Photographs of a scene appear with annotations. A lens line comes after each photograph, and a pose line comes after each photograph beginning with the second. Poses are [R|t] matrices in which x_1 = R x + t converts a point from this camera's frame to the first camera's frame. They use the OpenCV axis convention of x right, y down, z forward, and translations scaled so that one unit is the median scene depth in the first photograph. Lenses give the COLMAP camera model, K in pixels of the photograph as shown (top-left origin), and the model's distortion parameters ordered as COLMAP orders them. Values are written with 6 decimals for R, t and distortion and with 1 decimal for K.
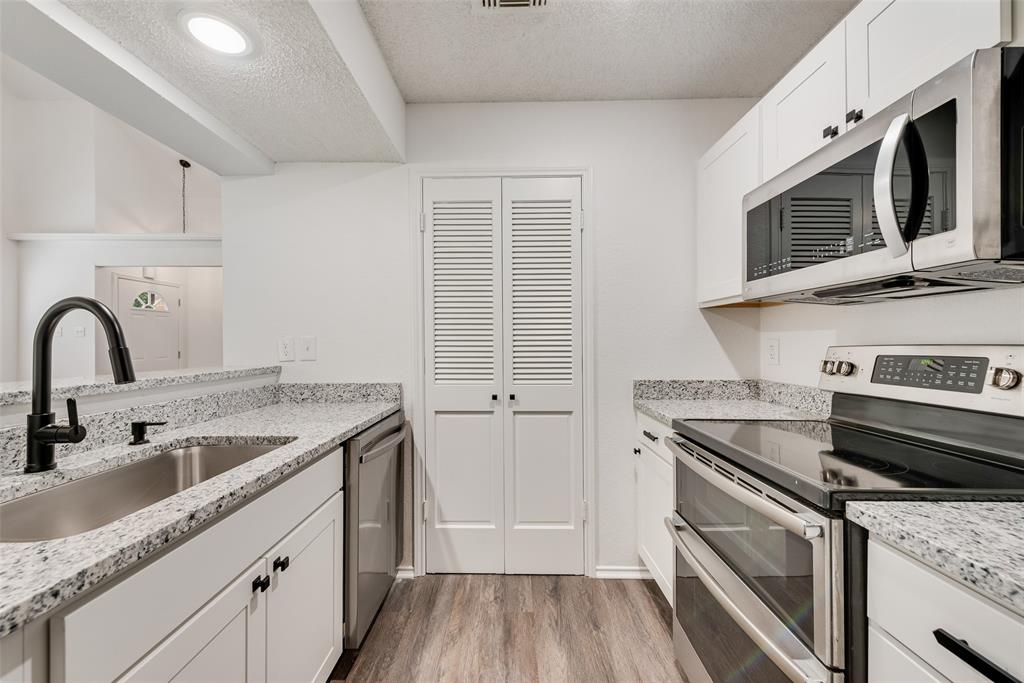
lens RADIAL K [[401.8, 0, 507.8], [0, 401.8, 343.0], [0, 0, 1]] dist [0.009528, -0.000459]
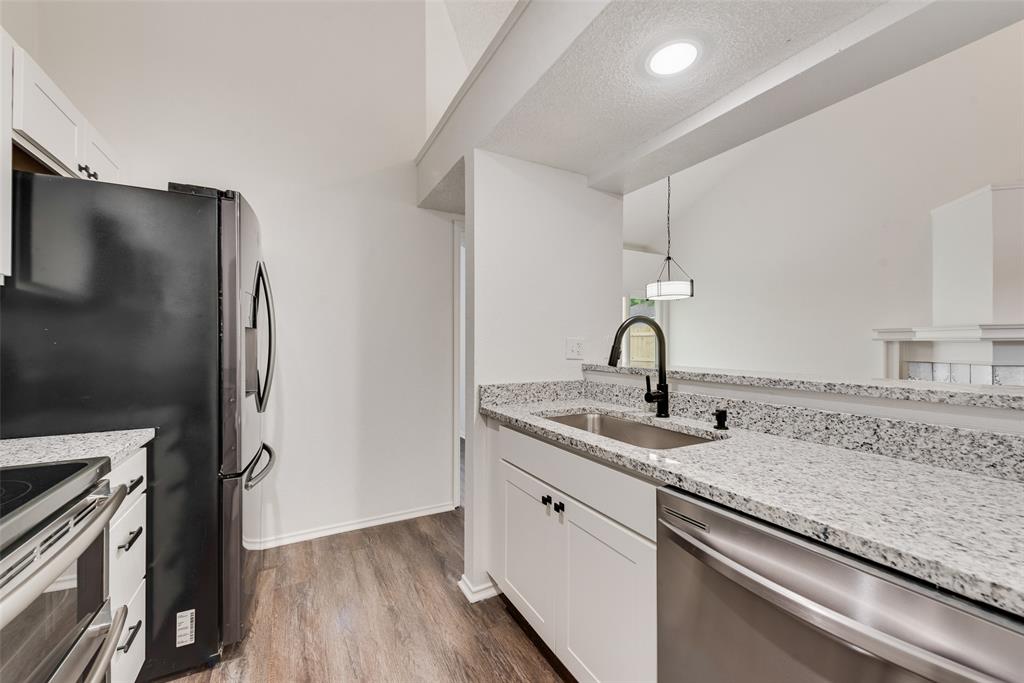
lens RADIAL K [[401.8, 0, 507.8], [0, 401.8, 343.0], [0, 0, 1]] dist [0.009528, -0.000459]
pose [[-0.873901, -0.001007, -0.486103, 0.197273], [-0.000987, 0.999999, -0.000298, 0.001698], [0.486103, 0.000219, -0.873901, 1.721064]]
